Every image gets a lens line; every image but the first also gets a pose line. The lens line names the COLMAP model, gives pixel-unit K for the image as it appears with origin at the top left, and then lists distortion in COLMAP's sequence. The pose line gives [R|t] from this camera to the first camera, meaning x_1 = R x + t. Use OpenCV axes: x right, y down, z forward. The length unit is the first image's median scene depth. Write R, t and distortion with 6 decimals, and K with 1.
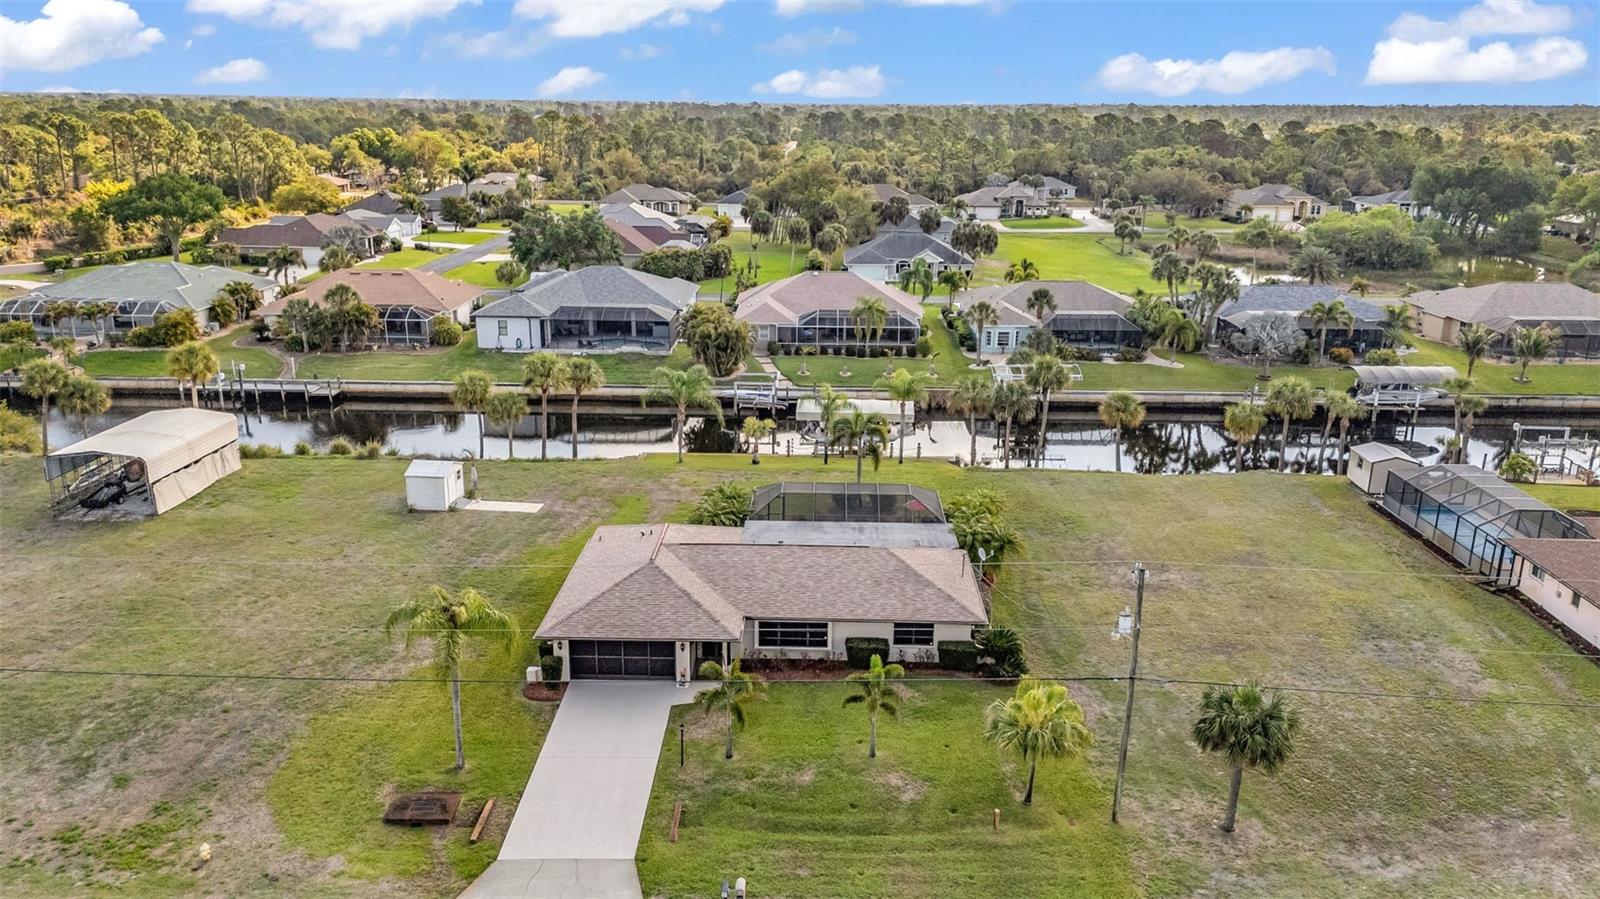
lens RADIAL K [[1169.0, 0, 797.9], [0, 1169.0, 451.9], [0, 0, 1]] dist [0.077465, -0.071916]
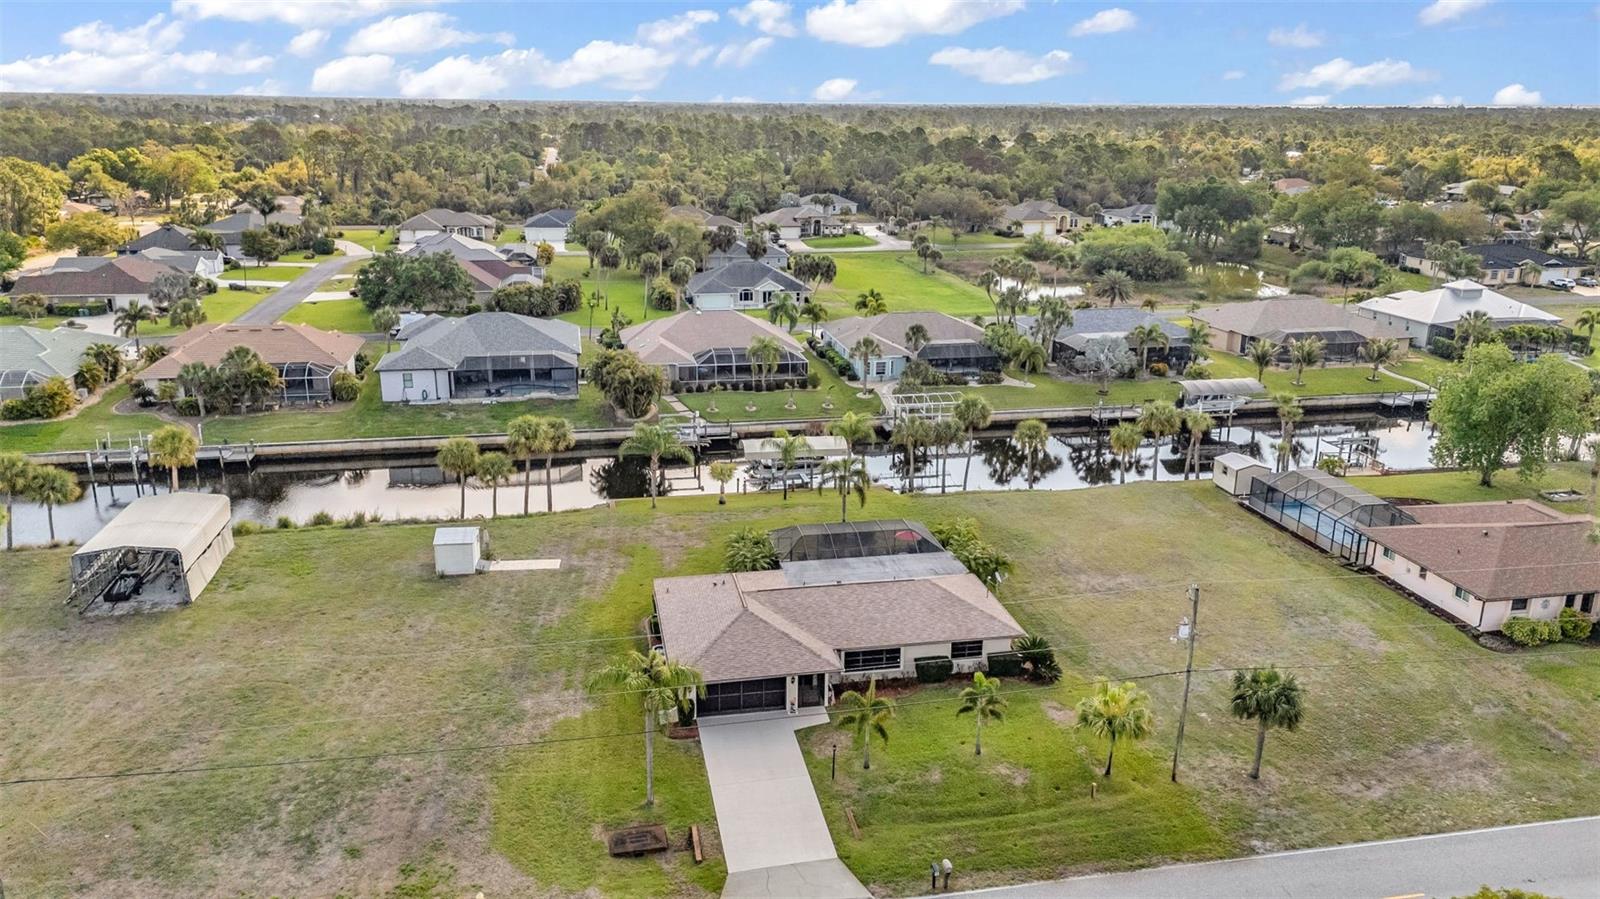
lens RADIAL K [[1169.0, 0, 796.7], [0, 1169.0, 451.1], [0, 0, 1]] dist [0.077465, -0.071916]
pose [[0.975734, -0.063085, 0.209674, -0.279843], [0.062804, 0.997994, 0.008006, -0.063056], [-0.209758, 0.005356, 0.977739, -0.137000]]
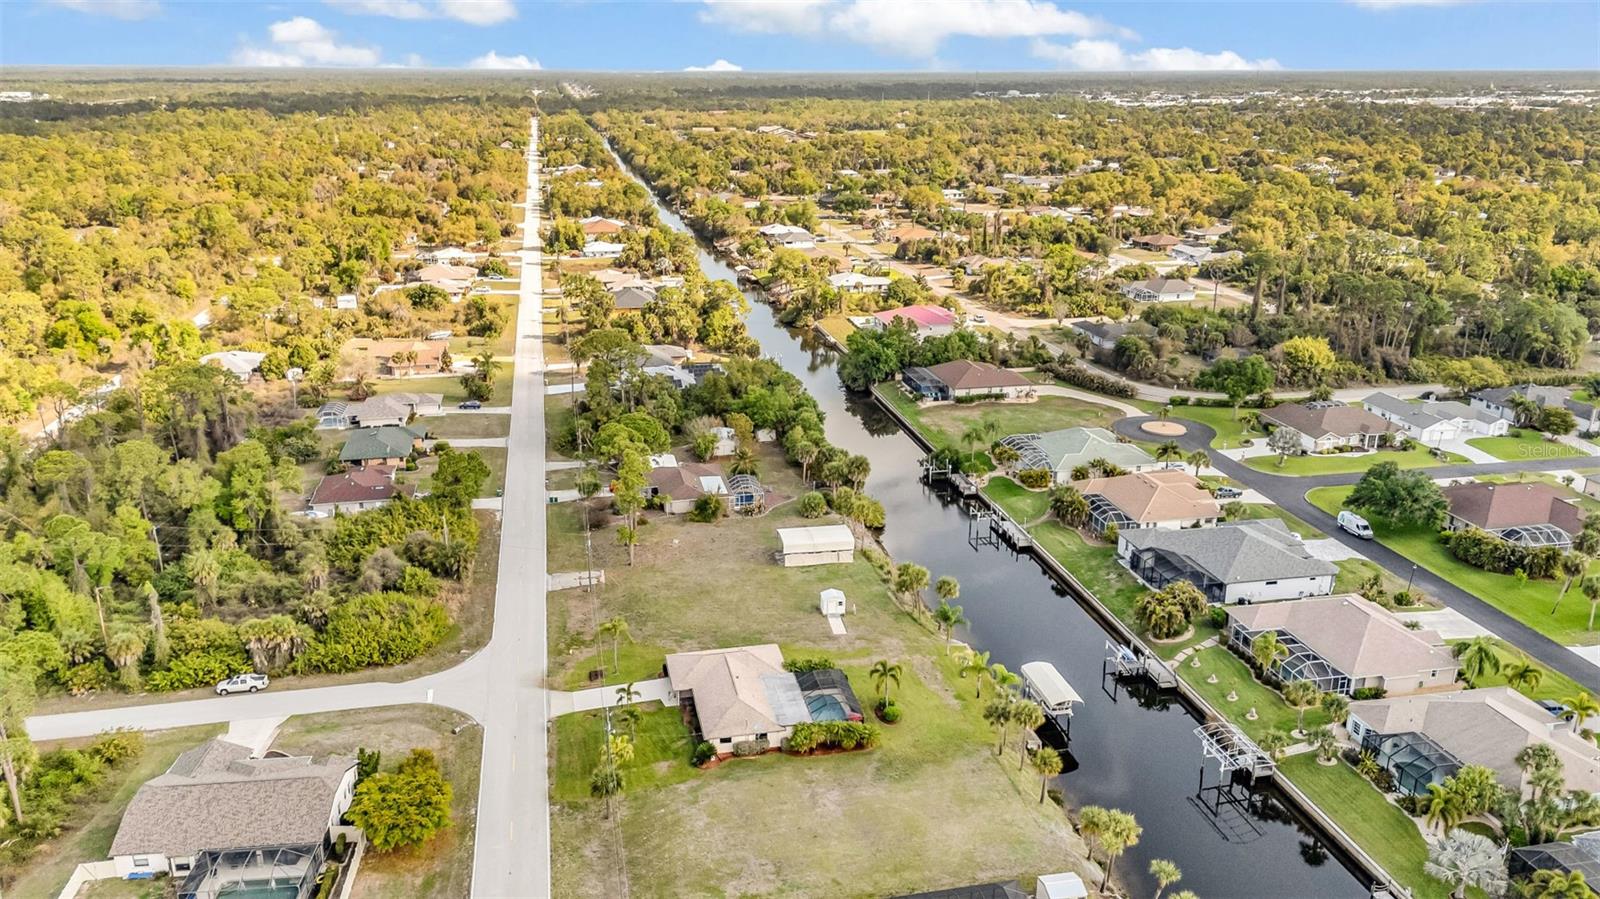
lens RADIAL K [[1169.0, 0, 798.7], [0, 1169.0, 454.6], [0, 0, 1]] dist [0.077465, -0.071916]
pose [[0.234383, 0.298130, -0.925302, 1.955548], [-0.277078, 0.932823, 0.230368, -0.871053], [0.931822, 0.202387, 0.301243, 0.297754]]
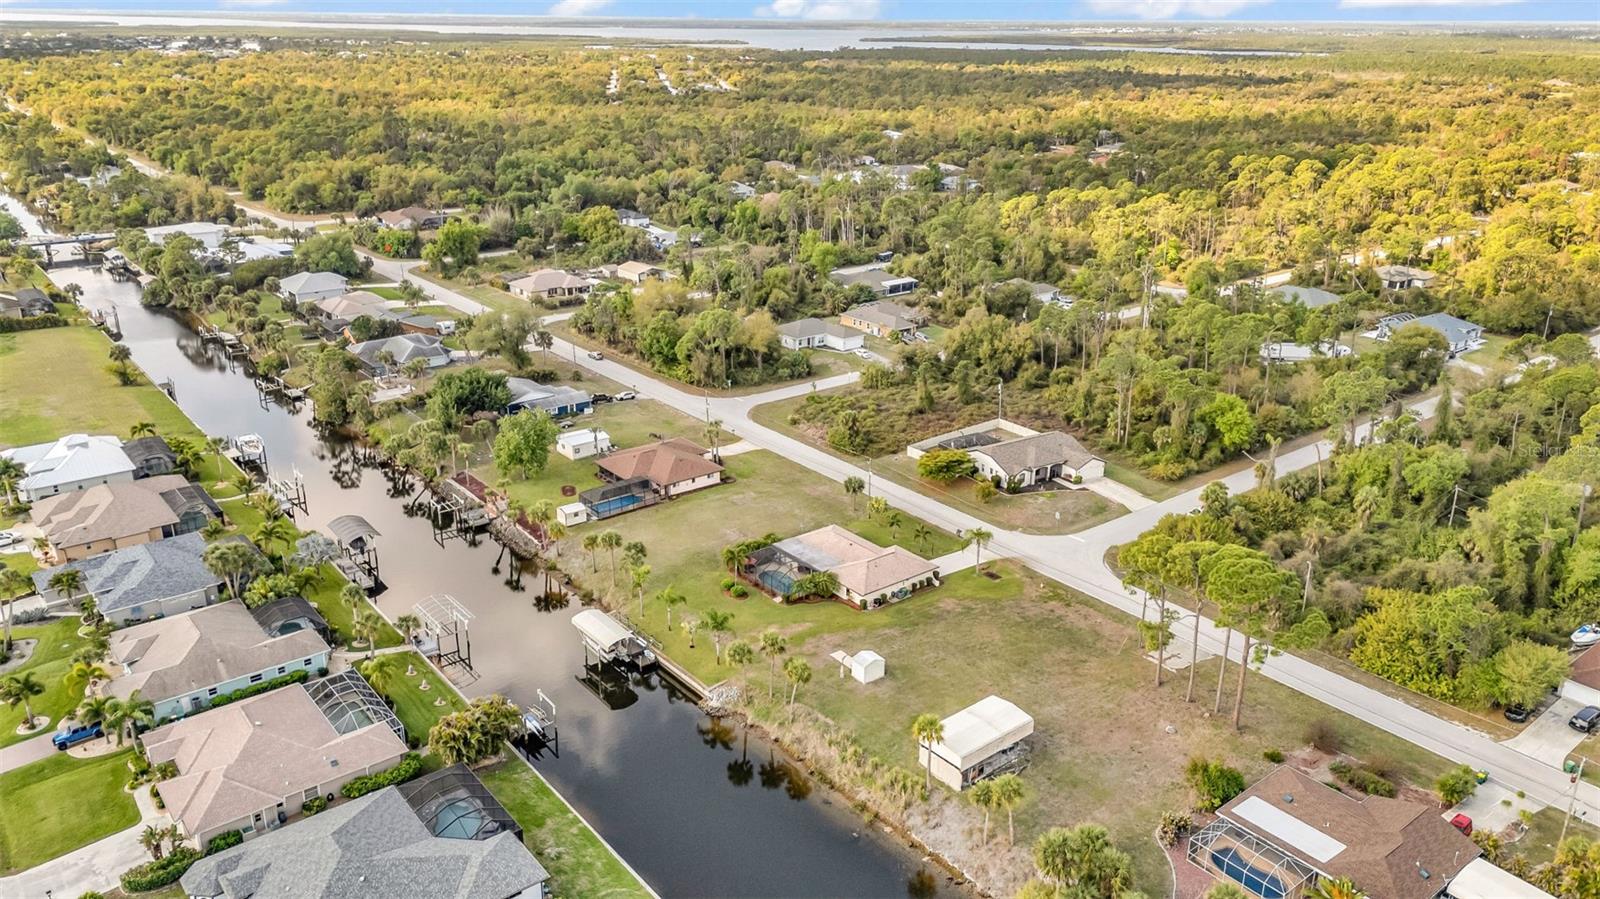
lens RADIAL K [[1169.0, 0, 799.1], [0, 1169.0, 453.7], [0, 0, 1]] dist [0.077465, -0.071916]
pose [[-0.645863, -0.277573, 0.711206, -1.805910], [0.206262, 0.833481, 0.512607, -1.514881], [-0.735062, 0.477769, -0.481062, 2.237453]]
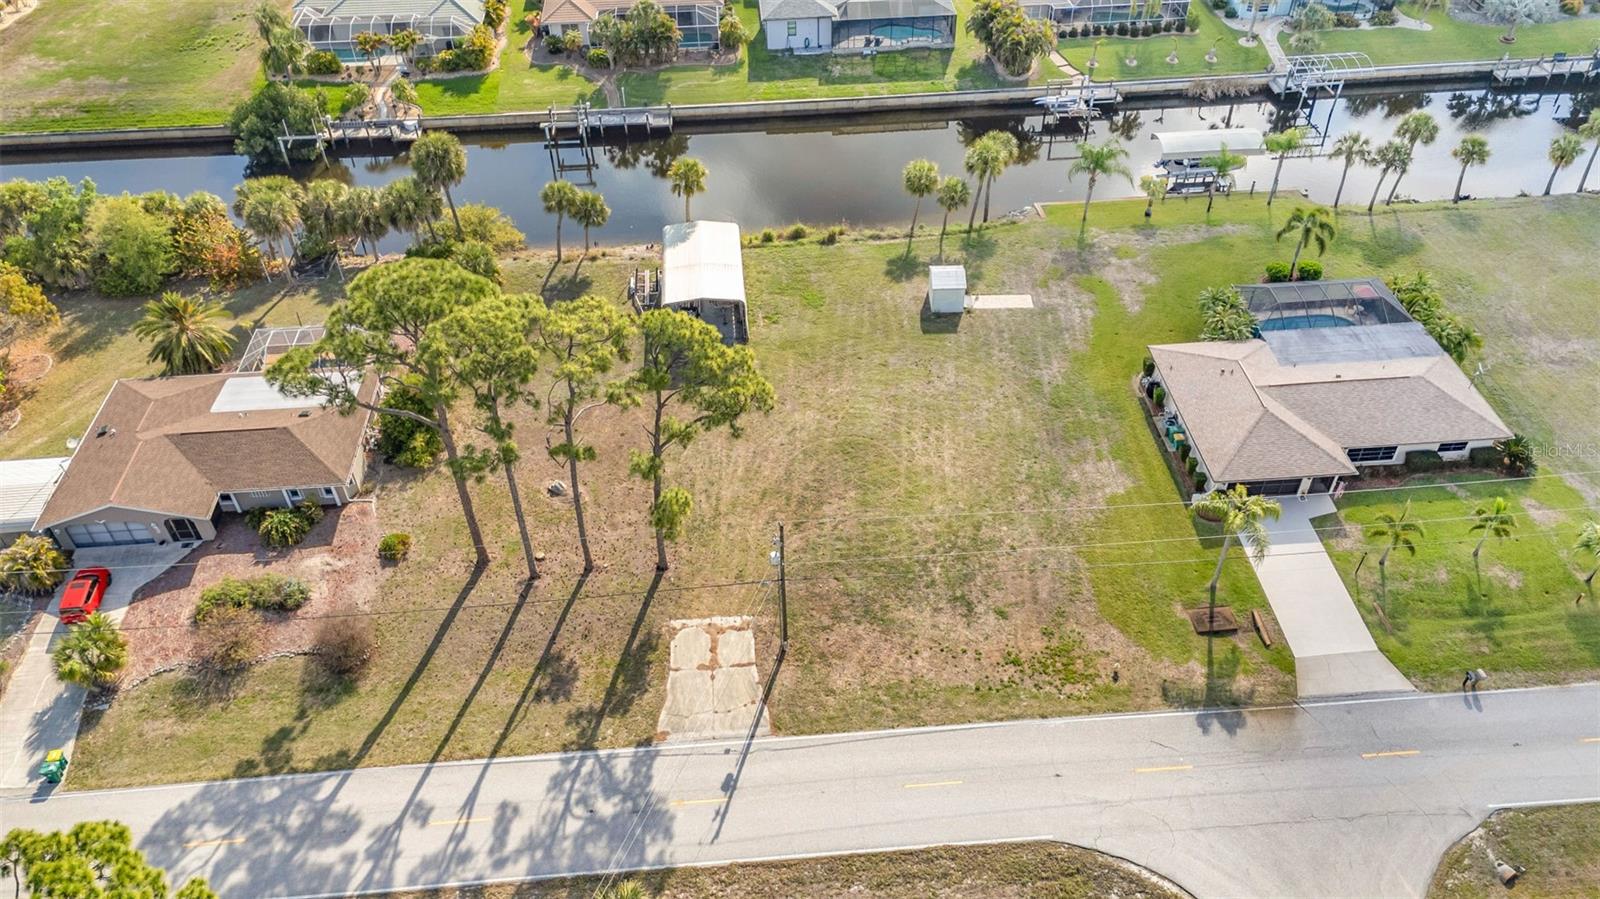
lens RADIAL K [[1169.0, 0, 794.5], [0, 1169.0, 448.5], [0, 0, 1]] dist [0.077465, -0.071916]
pose [[0.994480, -0.087124, 0.058467, -0.681324], [0.053562, 0.900703, 0.431121, -0.439478], [-0.090222, -0.425610, 0.900398, -0.187243]]
